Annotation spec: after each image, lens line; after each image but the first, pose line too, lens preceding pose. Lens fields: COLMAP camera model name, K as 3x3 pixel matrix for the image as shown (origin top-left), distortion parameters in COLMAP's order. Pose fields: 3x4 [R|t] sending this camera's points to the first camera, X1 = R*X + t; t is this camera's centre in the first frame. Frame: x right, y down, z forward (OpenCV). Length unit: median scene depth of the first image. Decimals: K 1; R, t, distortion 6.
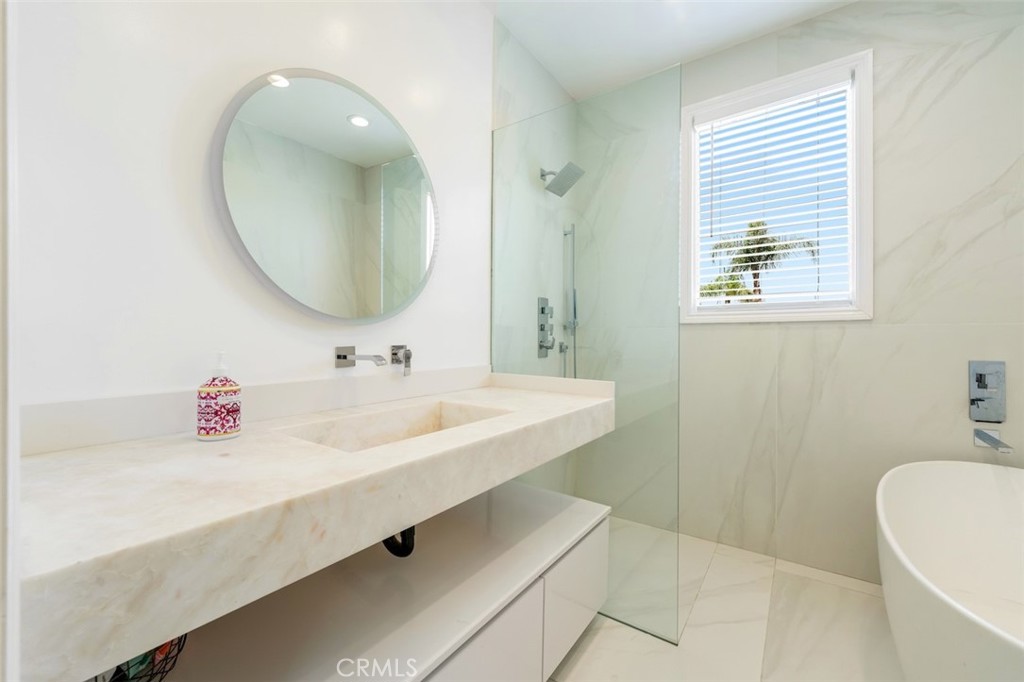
lens RADIAL K [[407.4, 0, 515.0], [0, 407.4, 339.0], [0, 0, 1]] dist [-0.002033, -0.002429]
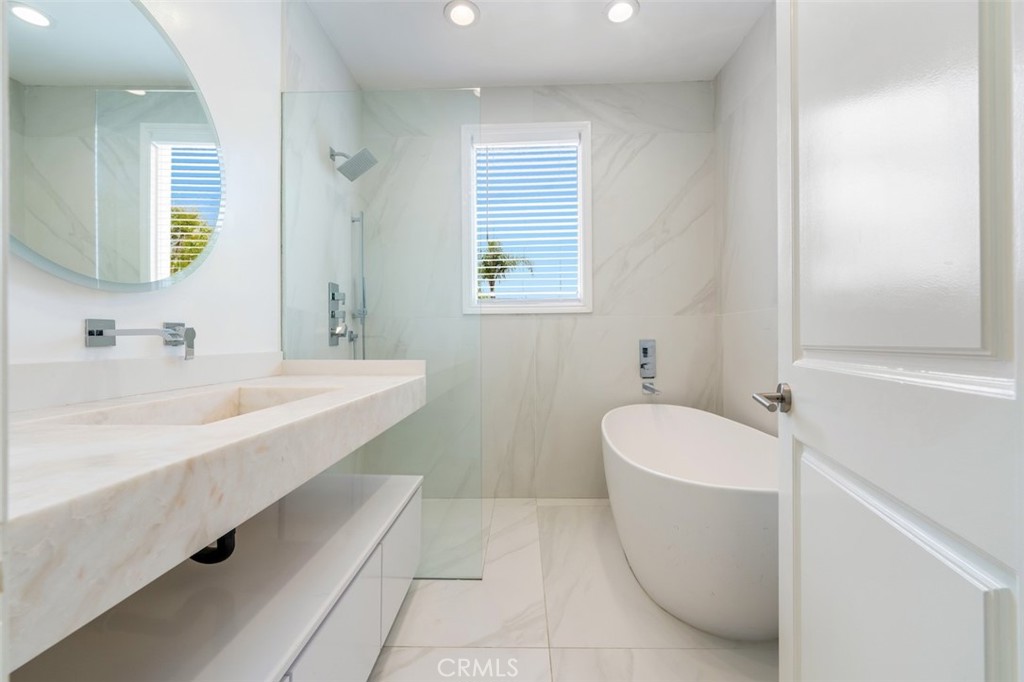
lens RADIAL K [[407.4, 0, 510.9], [0, 407.4, 341.4], [0, 0, 1]] dist [-0.002033, -0.002429]
pose [[0.833437, -0.009544, 0.552531, -0.152910], [0.010028, 0.999947, 0.002146, 0.050096], [-0.552523, 0.003752, 0.833489, -0.032570]]
